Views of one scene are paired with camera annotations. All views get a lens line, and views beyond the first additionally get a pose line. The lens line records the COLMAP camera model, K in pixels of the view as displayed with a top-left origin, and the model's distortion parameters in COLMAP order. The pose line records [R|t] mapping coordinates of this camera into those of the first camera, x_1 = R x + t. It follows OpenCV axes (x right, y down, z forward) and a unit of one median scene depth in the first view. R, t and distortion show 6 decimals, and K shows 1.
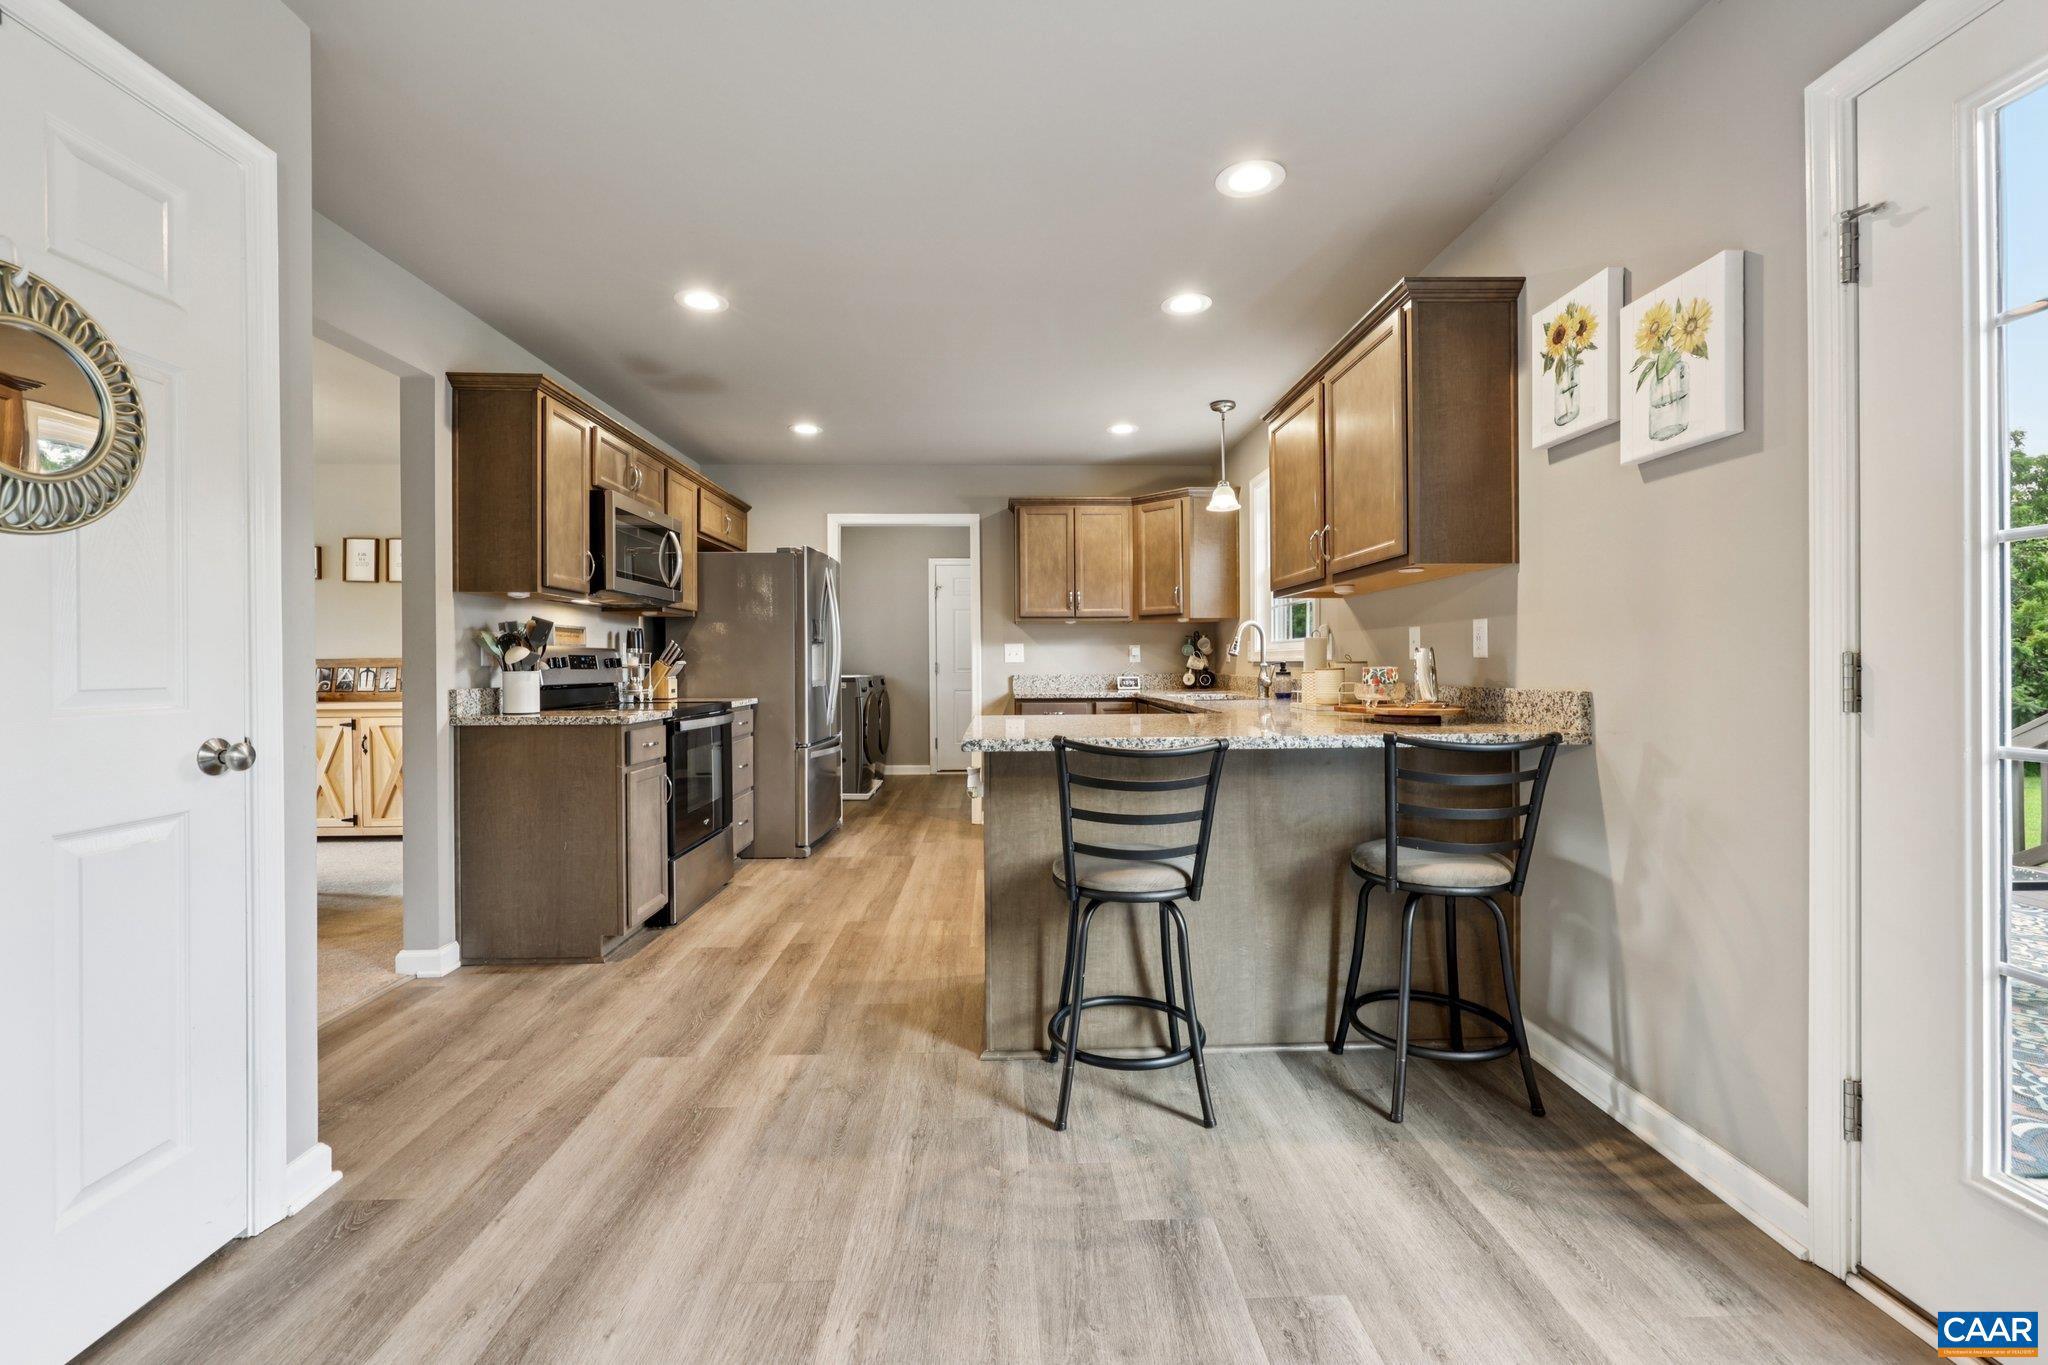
lens RADIAL K [[836.6, 0, 1030.7], [0, 836.6, 669.4], [0, 0, 1]] dist [-0.000198, -0.000095]
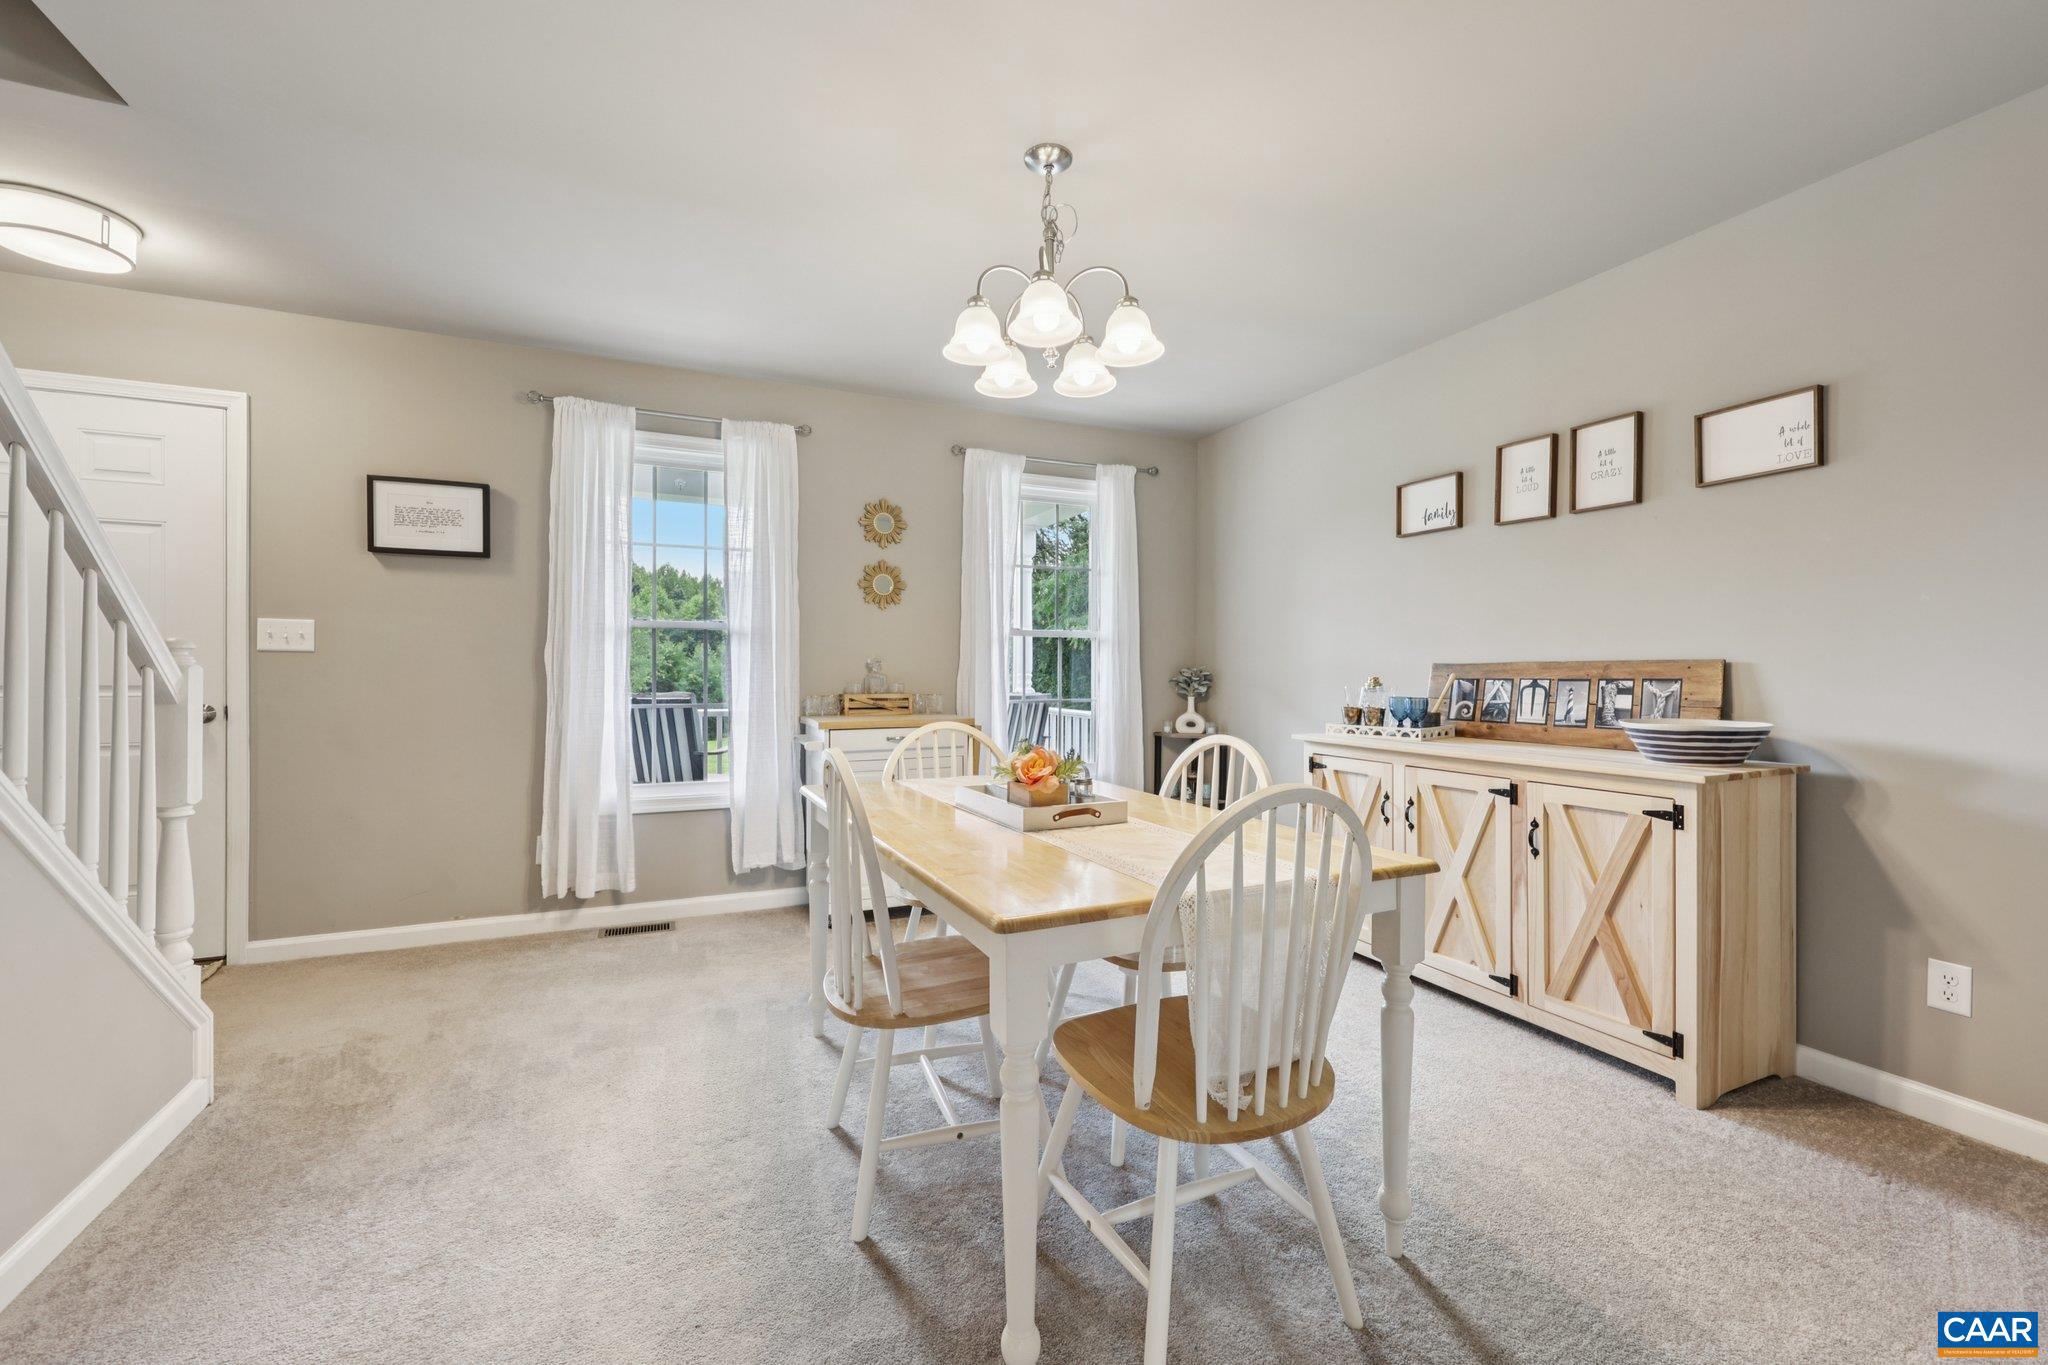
lens RADIAL K [[831.6, 0, 1018.6], [0, 831.6, 673.2], [0, 0, 1]] dist [-0.003279, -0.000293]
pose [[0.367719, 0.006015, -0.929918, -0.551050], [-0.011942, 0.999927, 0.001746, -0.004235], [0.929860, 0.010463, 0.367764, 0.653057]]
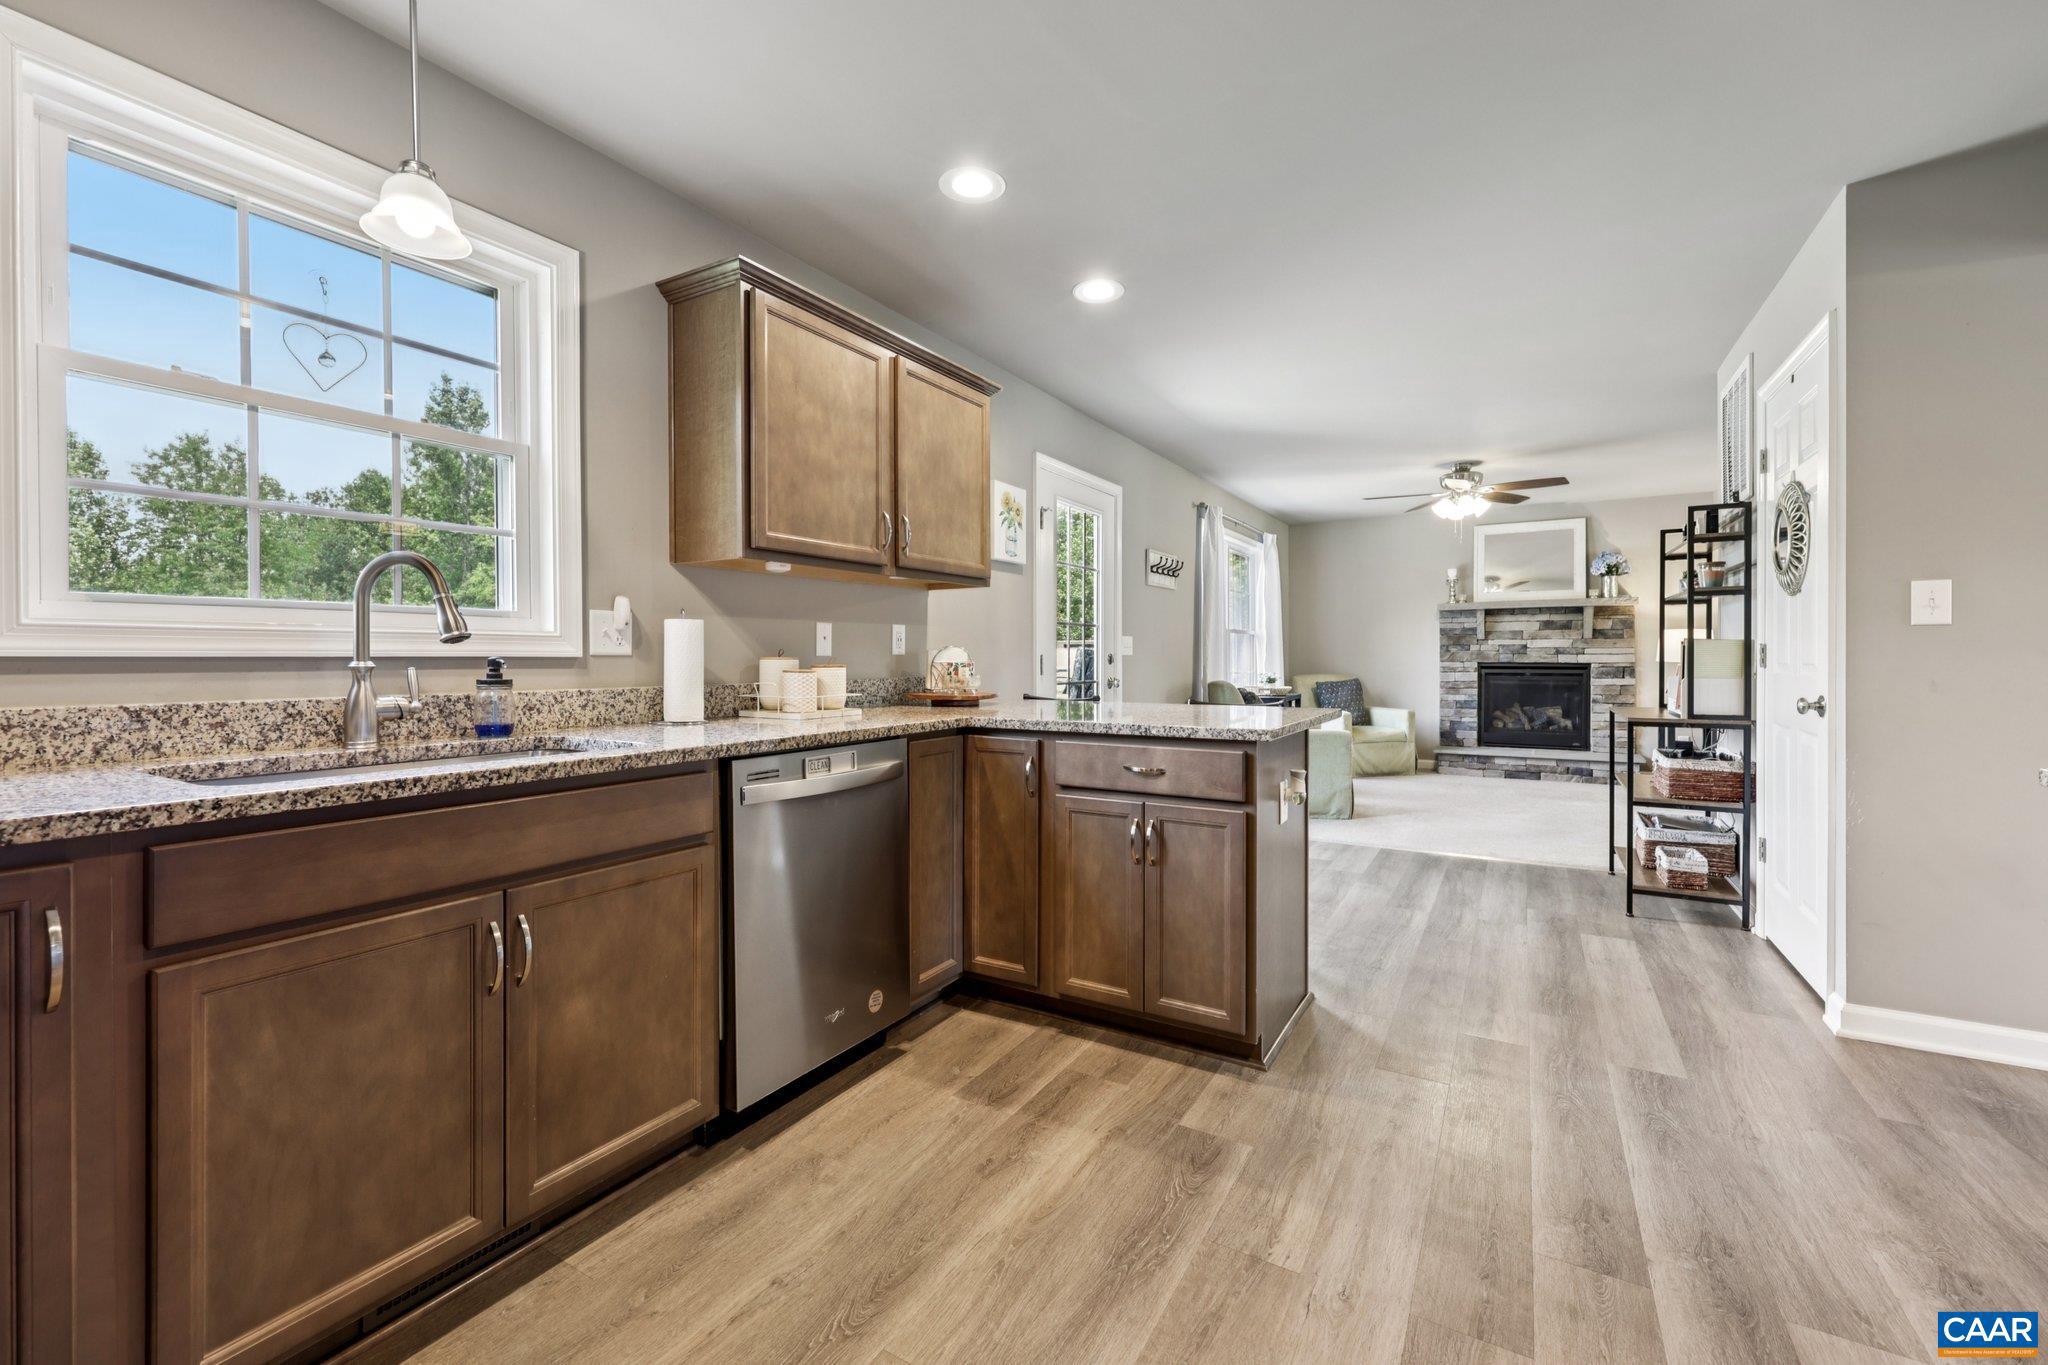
lens RADIAL K [[844.1, 0, 1030.0], [0, 844.1, 661.9], [0, 0, 1]] dist [-0.000388, -0.000149]
pose [[-0.843513, 0.004947, 0.537085, -0.197906], [0.010927, 0.999909, 0.007952, -0.006923], [-0.536997, 0.012577, -0.843490, 1.207825]]
